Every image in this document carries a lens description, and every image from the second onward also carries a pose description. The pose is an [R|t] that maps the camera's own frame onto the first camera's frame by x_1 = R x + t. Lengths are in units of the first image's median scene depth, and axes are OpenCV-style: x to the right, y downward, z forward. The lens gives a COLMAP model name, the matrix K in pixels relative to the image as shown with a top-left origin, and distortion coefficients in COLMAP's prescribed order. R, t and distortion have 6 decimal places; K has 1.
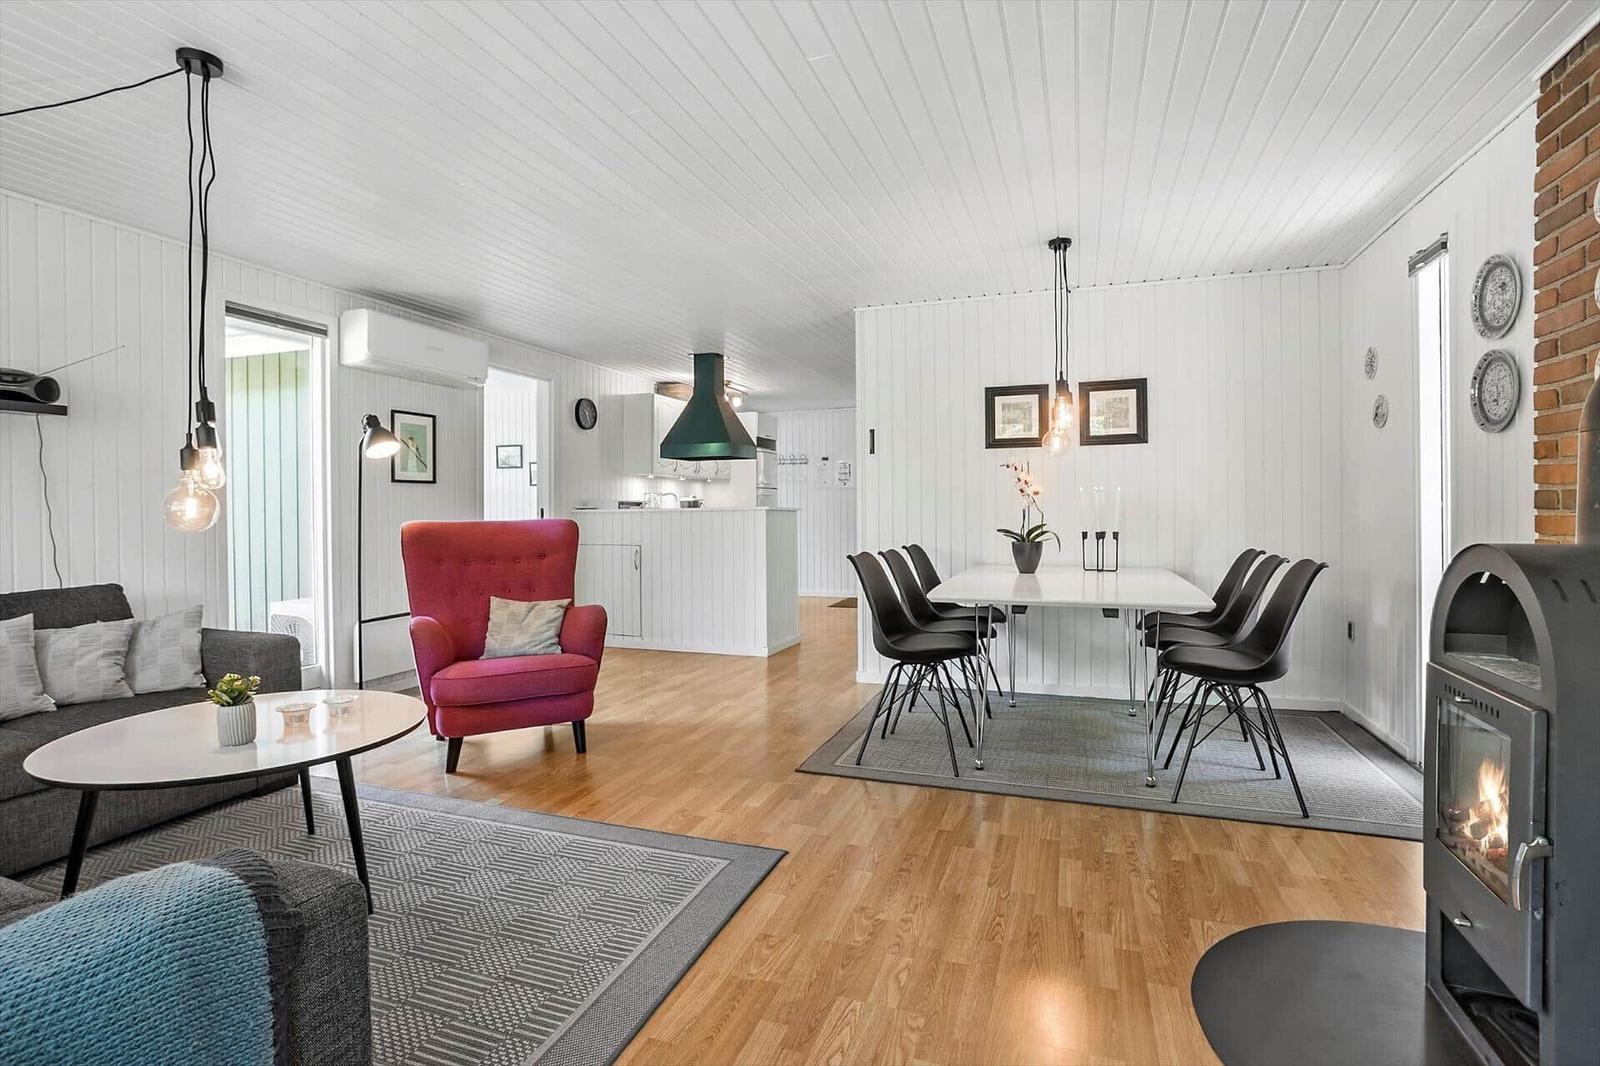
lens RADIAL K [[776.9, 0, 803.8], [0, 776.9, 564.5], [0, 0, 1]] dist [-0.003060, 0.023360]
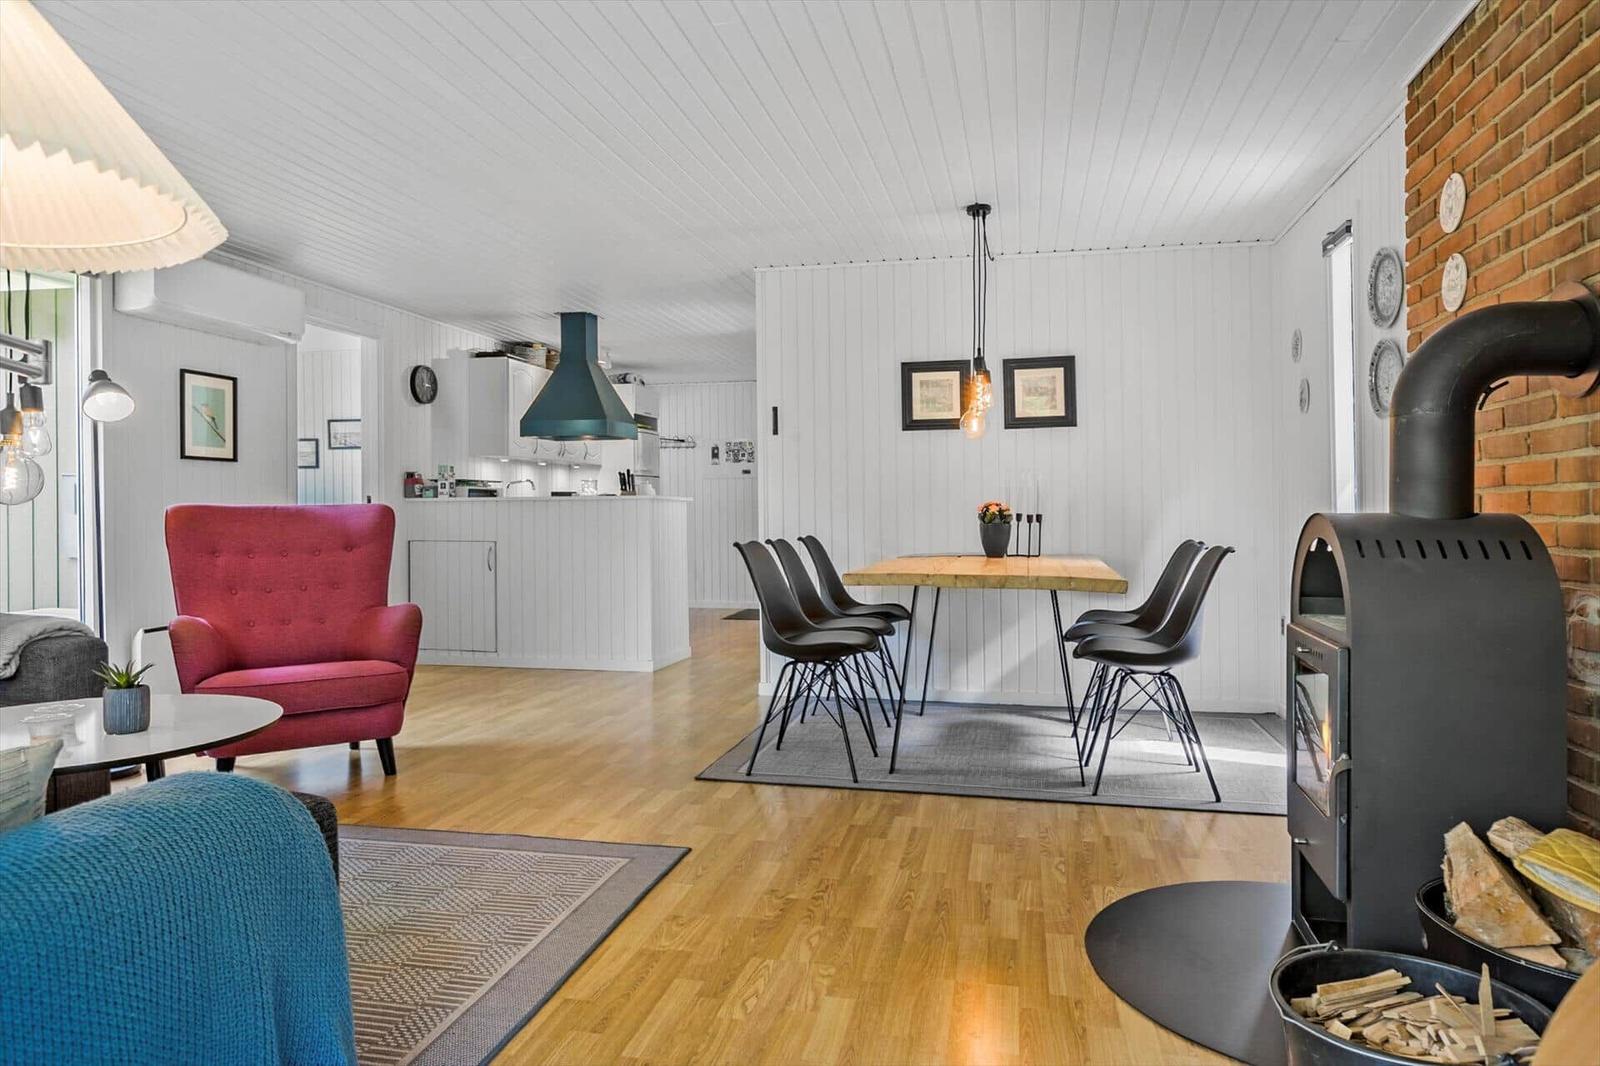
lens RADIAL K [[1021.6, 0, 800.0], [0, 1021.6, 533.0], [0, 0, 1]] dist [0.061026, 0.000100]
pose [[0.993061, 0.002961, 0.117563, -0.035150], [0.002983, 0.998727, -0.050352, 0.046568], [-0.117562, 0.050353, 0.991788, -0.247208]]
